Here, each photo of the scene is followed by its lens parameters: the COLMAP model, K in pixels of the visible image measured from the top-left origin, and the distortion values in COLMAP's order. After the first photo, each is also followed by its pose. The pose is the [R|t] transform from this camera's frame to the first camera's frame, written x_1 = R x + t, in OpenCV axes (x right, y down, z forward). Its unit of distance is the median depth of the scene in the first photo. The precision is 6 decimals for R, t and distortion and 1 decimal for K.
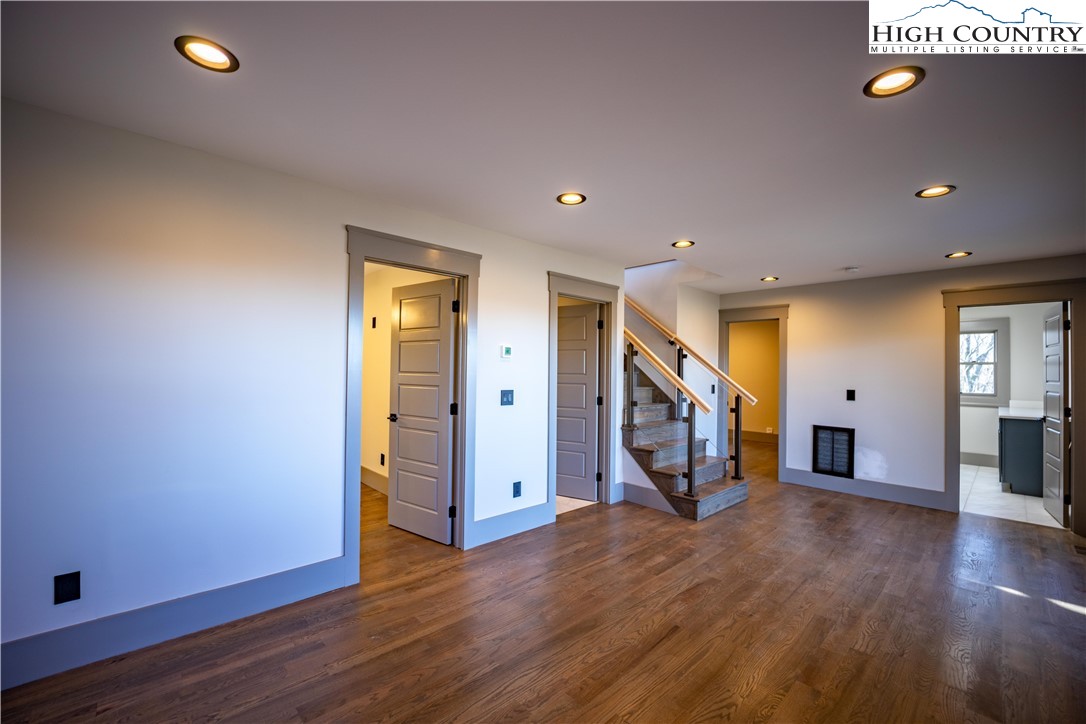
lens RADIAL K [[445.0, 0, 544.2], [0, 445.0, 366.4], [0, 0, 1]] dist [-0.020505, -0.000087]
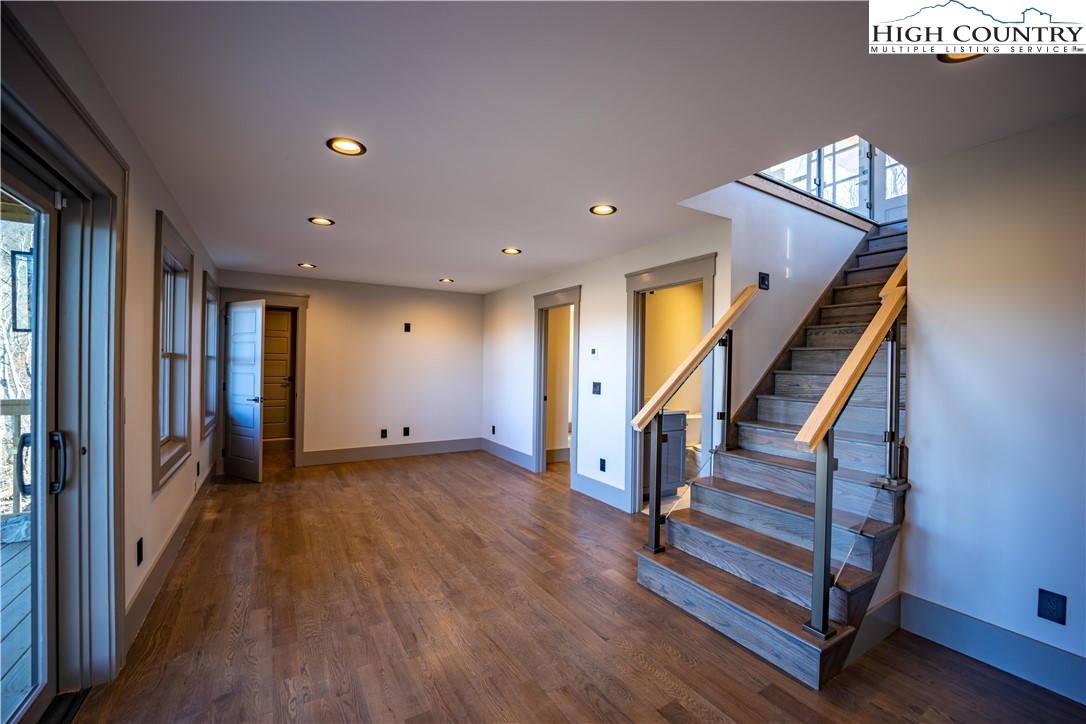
lens RADIAL K [[445.0, 0, 546.2], [0, 445.0, 363.5], [0, 0, 1]] dist [-0.020505, -0.000087]
pose [[-0.206517, -0.022235, -0.978190, 1.425771], [-0.014143, 0.999705, -0.019738, 0.032099], [0.978341, 0.009758, -0.206771, 1.345013]]
